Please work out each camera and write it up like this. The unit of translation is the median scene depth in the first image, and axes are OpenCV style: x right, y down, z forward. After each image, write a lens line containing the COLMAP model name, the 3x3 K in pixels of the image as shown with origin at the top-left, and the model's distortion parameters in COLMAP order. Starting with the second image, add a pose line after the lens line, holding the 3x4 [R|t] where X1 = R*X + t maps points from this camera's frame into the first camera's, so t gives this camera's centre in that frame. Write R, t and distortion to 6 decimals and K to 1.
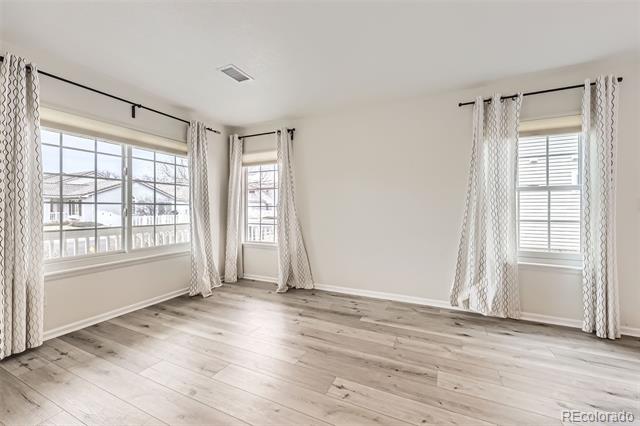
lens RADIAL K [[256.0, 0, 319.0], [0, 256.0, 204.5], [0, 0, 1]] dist [0.000710, 0.000053]
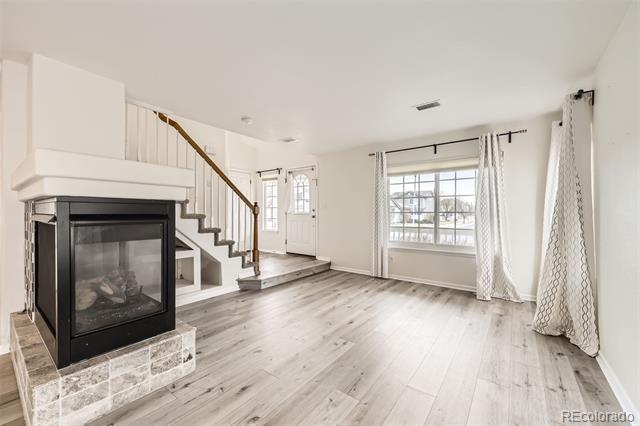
lens RADIAL K [[257.3, 0, 320.0], [0, 257.3, 213.0], [0, 0, 1]] dist [0.000008, 0.000021]
pose [[-0.208247, -0.001645, -0.978075, 0.956282], [0.018287, 0.999817, -0.005575, -0.006140], [0.977905, -0.019047, -0.208179, 0.740743]]
